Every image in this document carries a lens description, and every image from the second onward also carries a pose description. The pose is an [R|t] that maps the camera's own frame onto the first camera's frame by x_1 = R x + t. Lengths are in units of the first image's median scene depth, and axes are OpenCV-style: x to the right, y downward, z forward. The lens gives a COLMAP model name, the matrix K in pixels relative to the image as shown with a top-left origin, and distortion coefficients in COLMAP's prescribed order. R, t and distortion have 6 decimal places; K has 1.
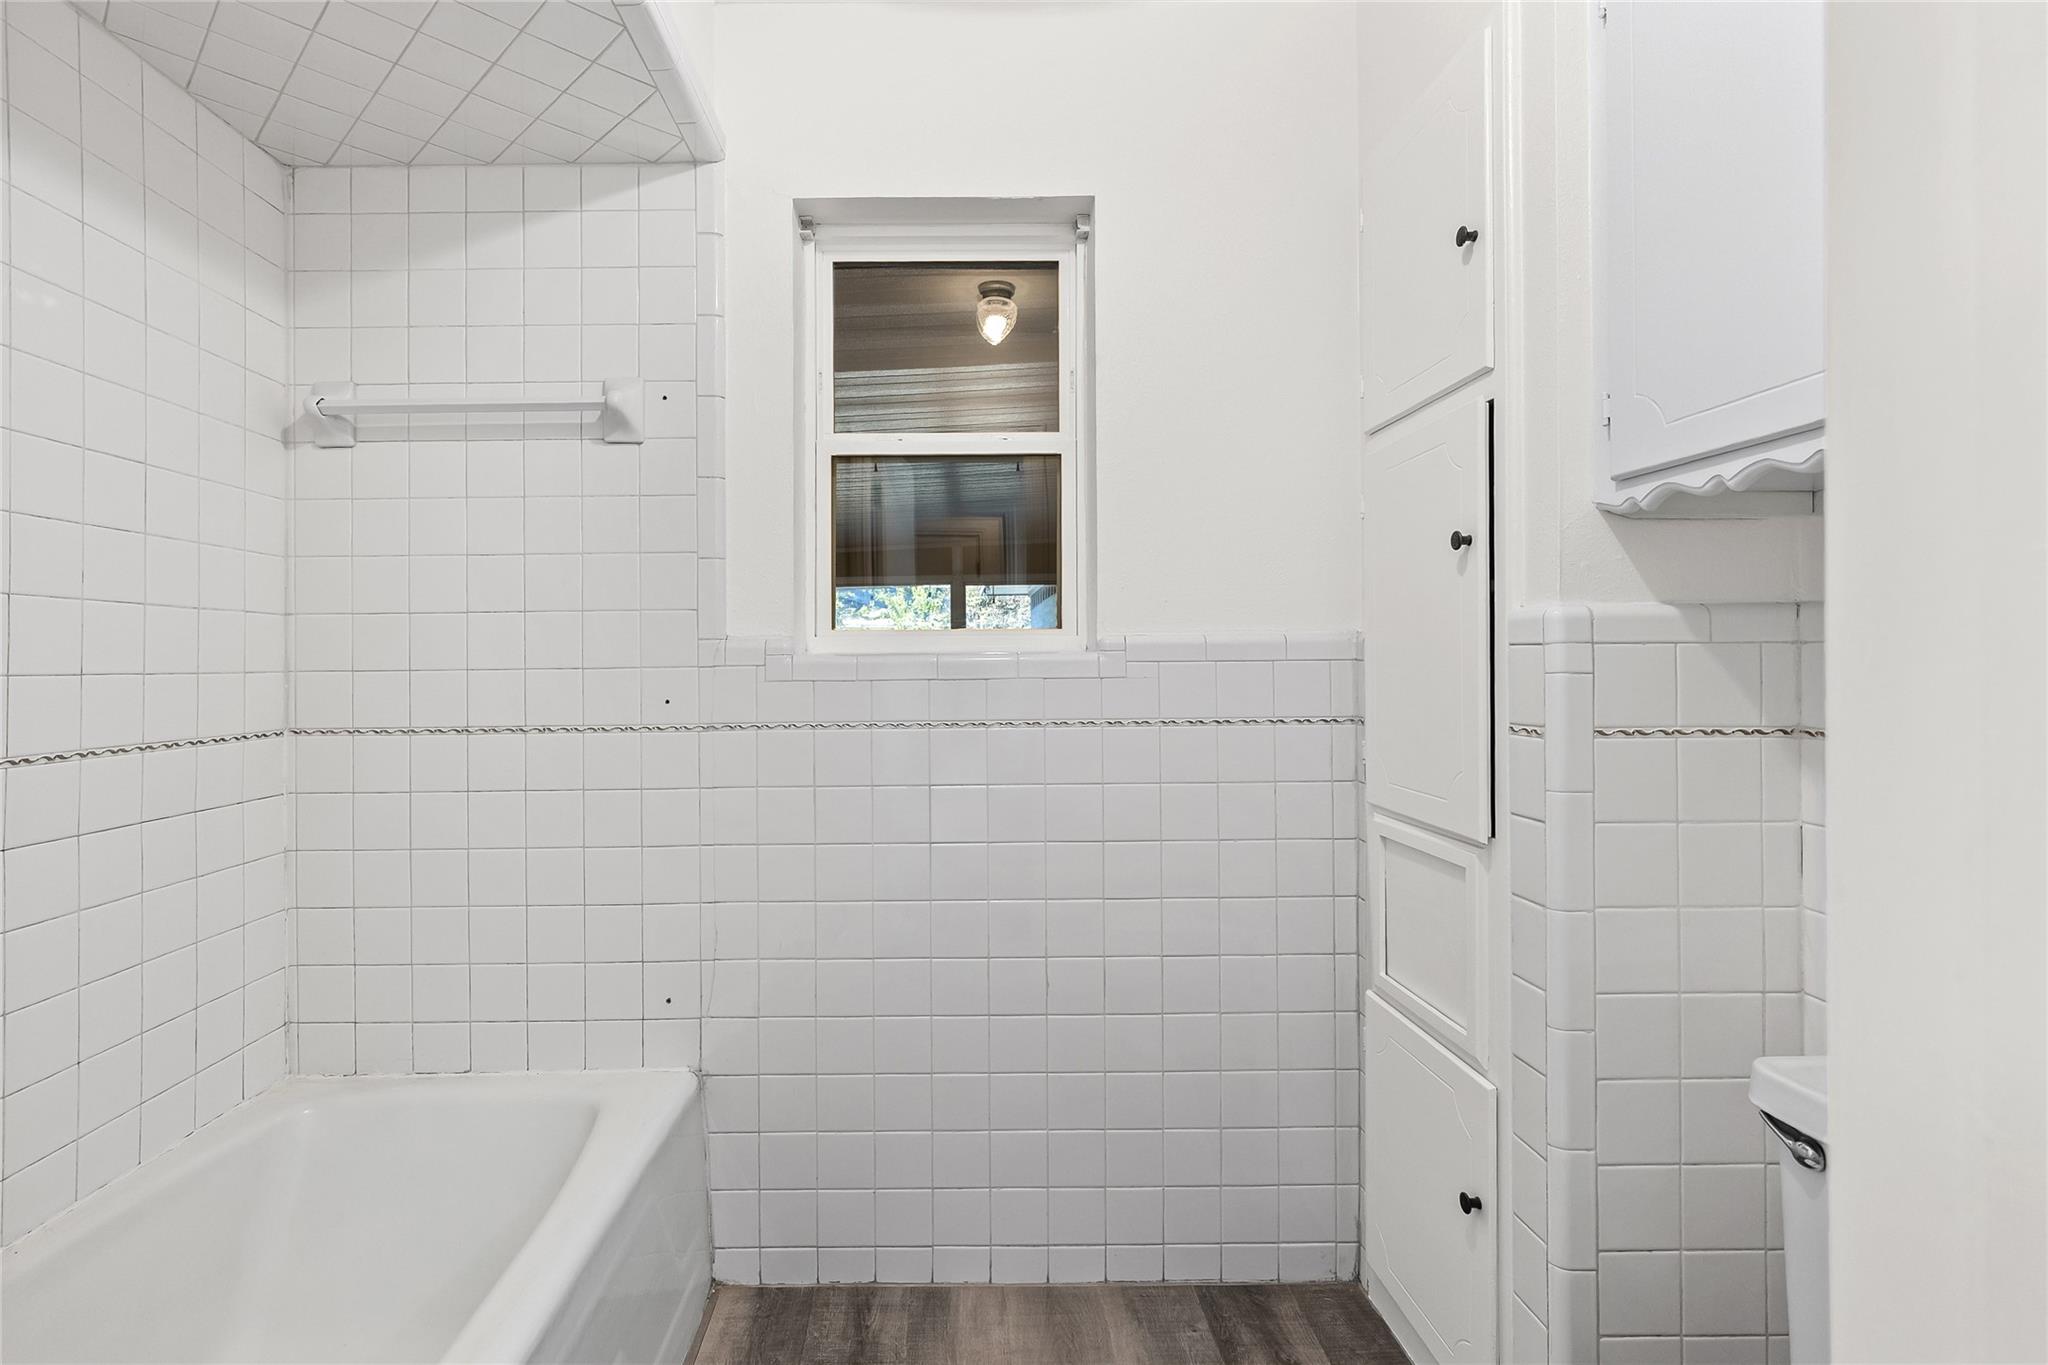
lens RADIAL K [[933.3, 0, 1024.0], [0, 933.3, 669.7], [0, 0, 1]] dist [0.004712, -0.000675]
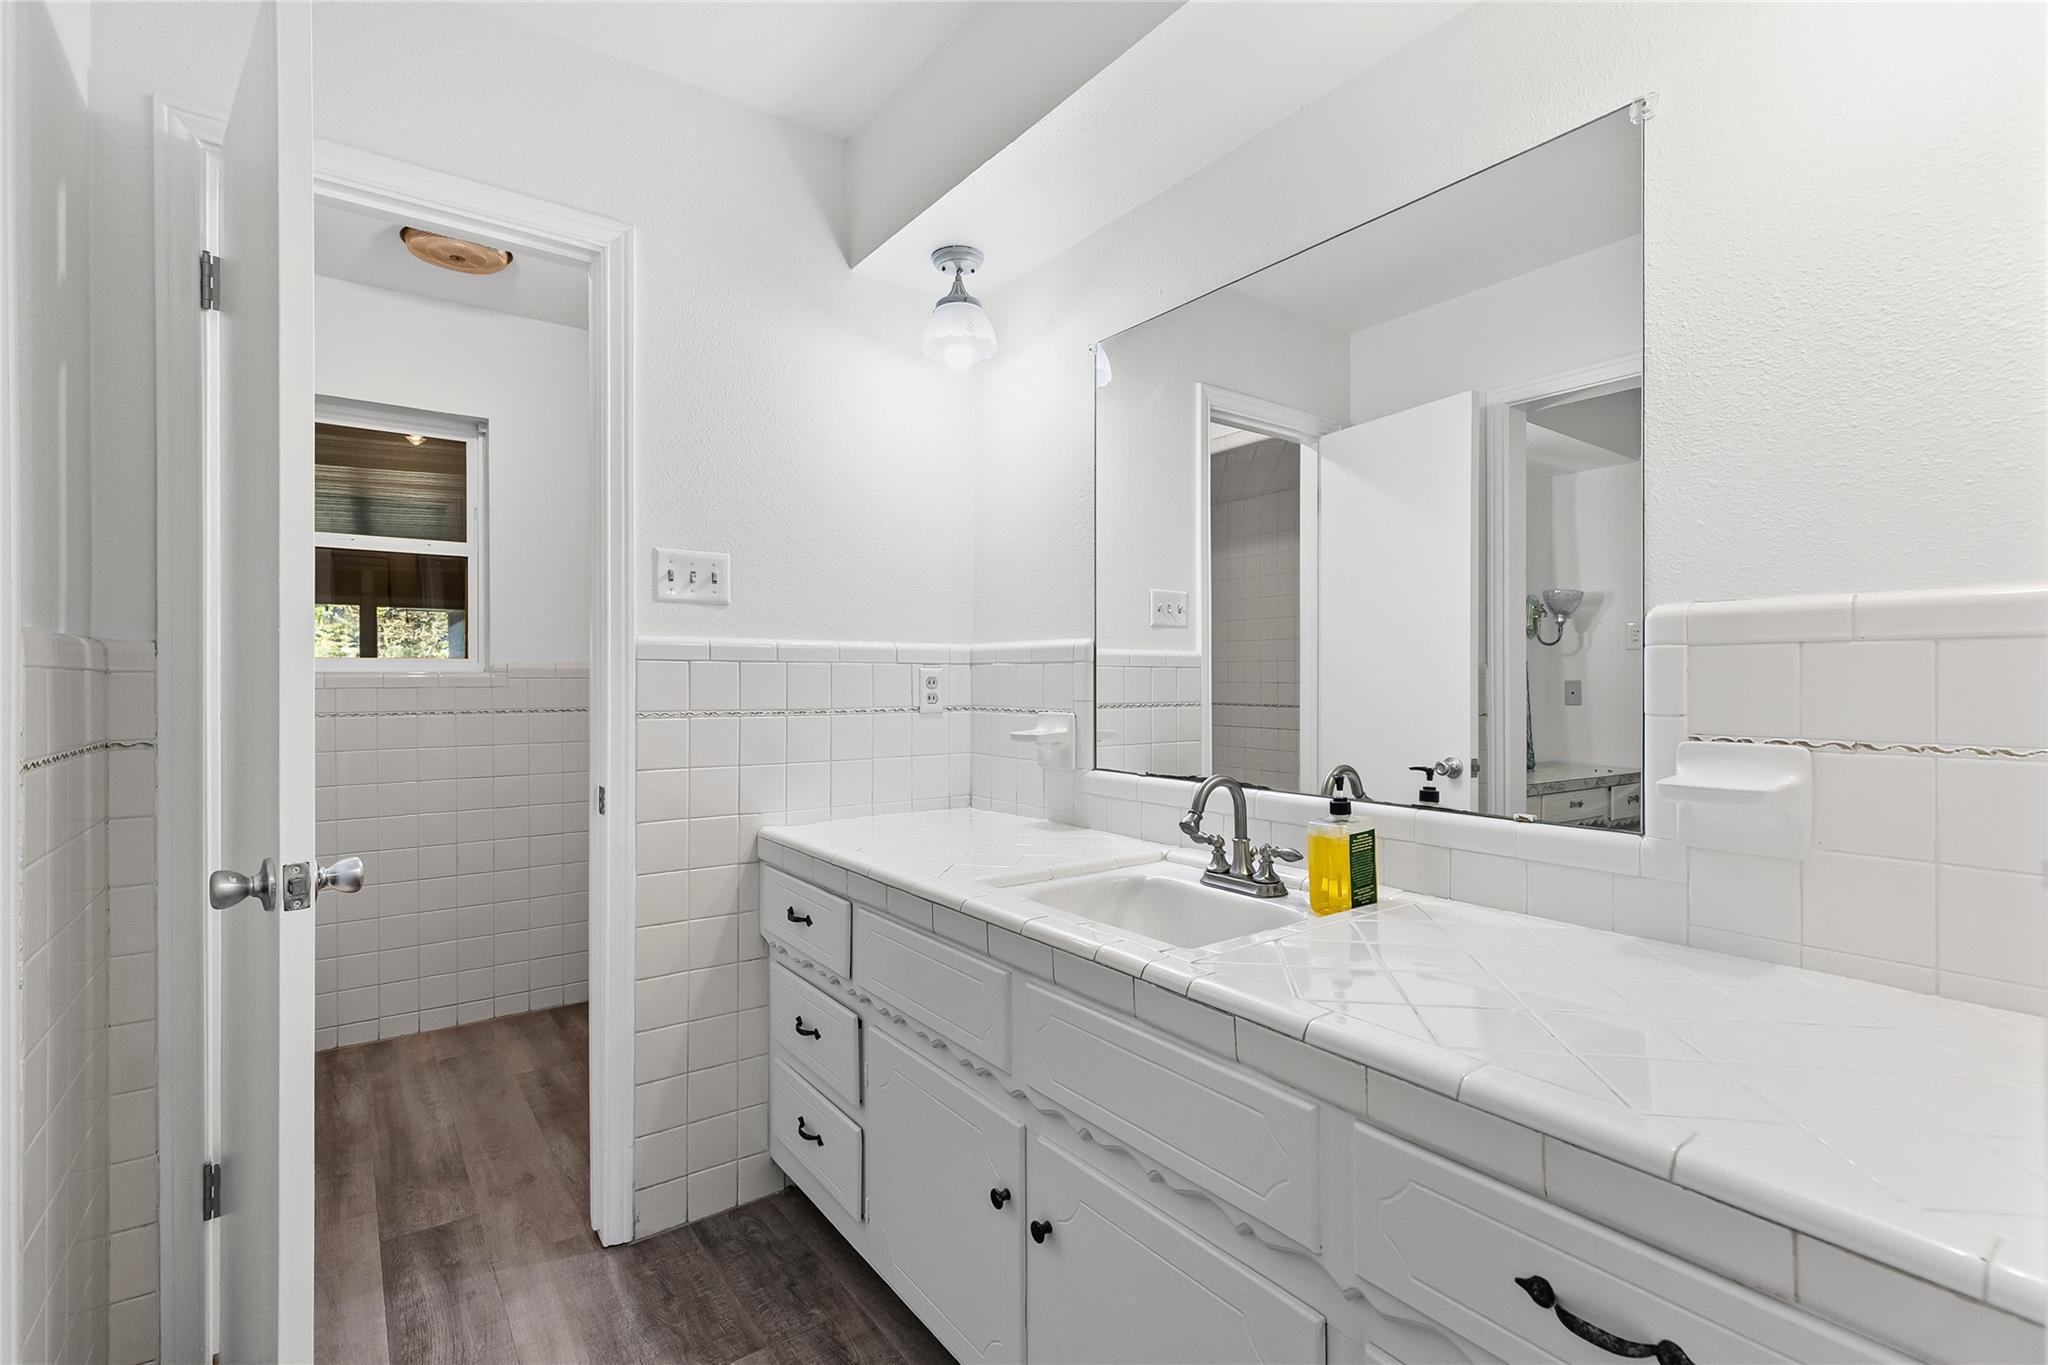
lens RADIAL K [[933.3, 0, 1007.6], [0, 933.3, 682.3], [0, 0, 1]] dist [0.004712, -0.000675]
pose [[0.854601, 0.000843, 0.519284, -0.003704], [0.002079, 0.999985, -0.005045, 0.010391], [-0.519281, 0.005391, 0.854587, -0.992711]]
